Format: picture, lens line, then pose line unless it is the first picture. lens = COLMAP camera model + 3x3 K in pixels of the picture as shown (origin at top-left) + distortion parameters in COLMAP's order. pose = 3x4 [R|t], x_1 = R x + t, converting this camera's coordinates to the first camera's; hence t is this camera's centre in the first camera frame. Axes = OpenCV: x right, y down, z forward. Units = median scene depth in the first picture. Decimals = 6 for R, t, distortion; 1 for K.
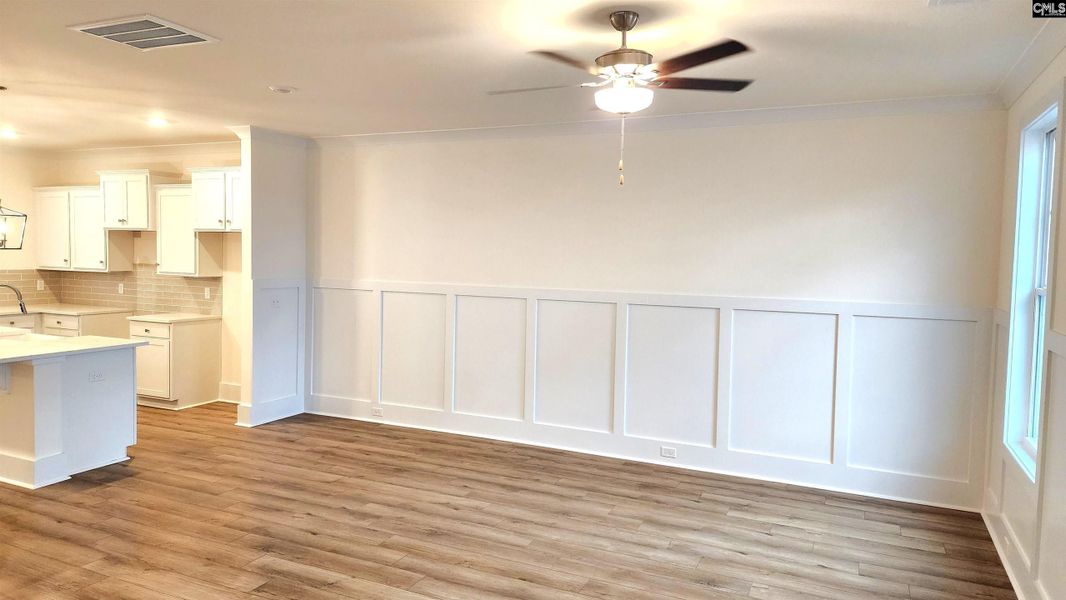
lens RADIAL K [[749.2, 0, 530.1], [0, 749.2, 289.5], [0, 0, 1]] dist [0.070342, -0.004942]
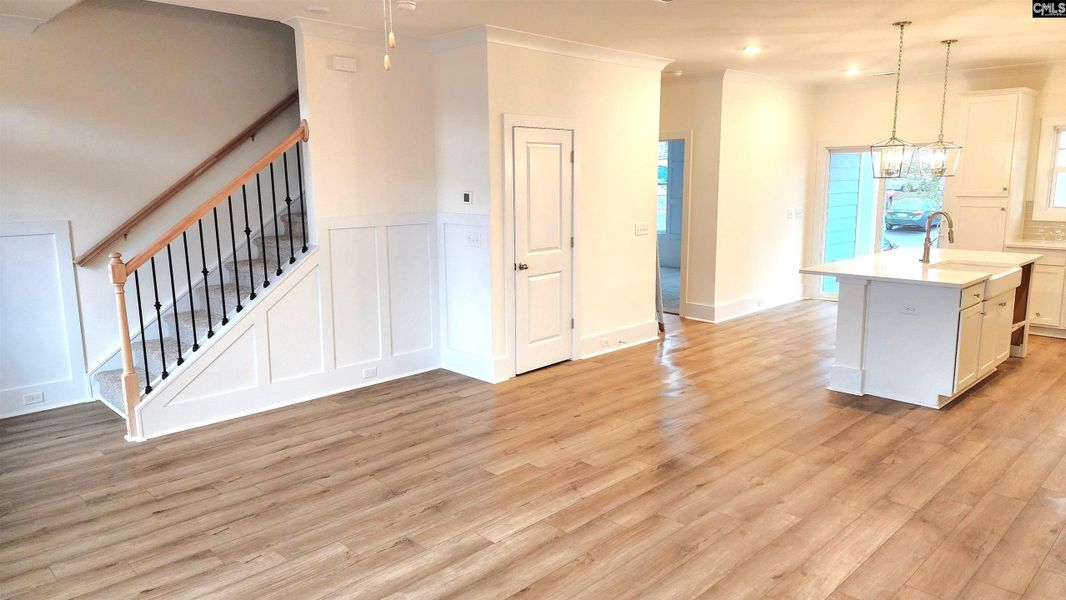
lens RADIAL K [[709.2, 0, 533.0], [0, 709.2, 300.0], [0, 0, 1]] dist [0.073731, -0.001345]
pose [[-0.357478, 0.143389, -0.922848, 0.442090], [-0.051916, 0.983564, 0.172934, -0.032091], [0.932477, 0.109731, -0.344158, 0.856461]]
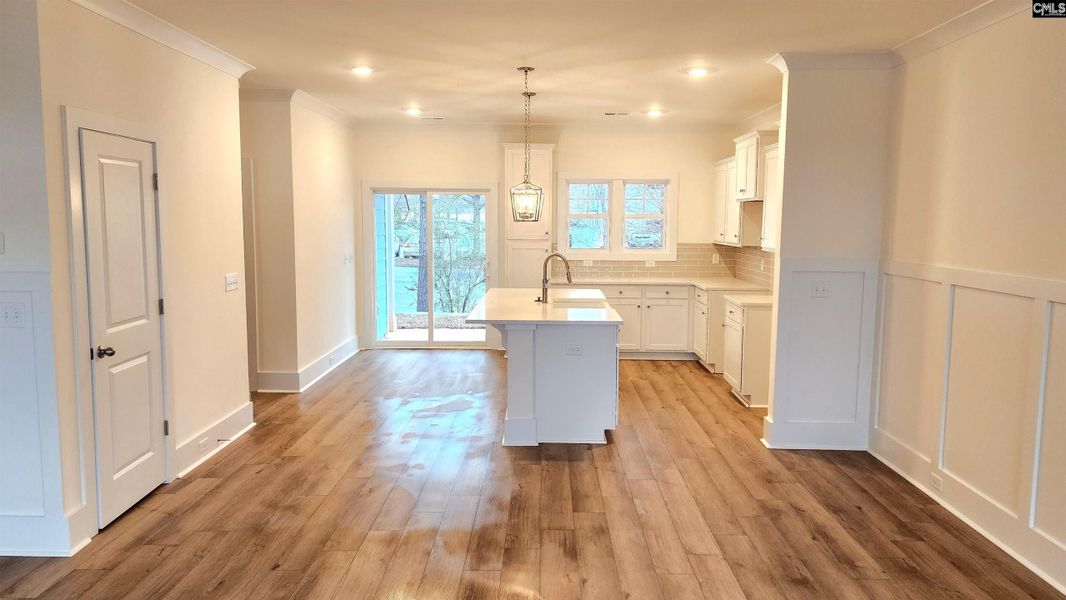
lens RADIAL K [[749.2, 0, 530.1], [0, 749.2, 289.5], [0, 0, 1]] dist [0.070342, -0.004942]
pose [[0.404806, 0.070645, -0.911670, 0.270302], [-0.047456, 0.997291, 0.056208, -0.014100], [0.913170, 0.020510, 0.407061, 0.552788]]
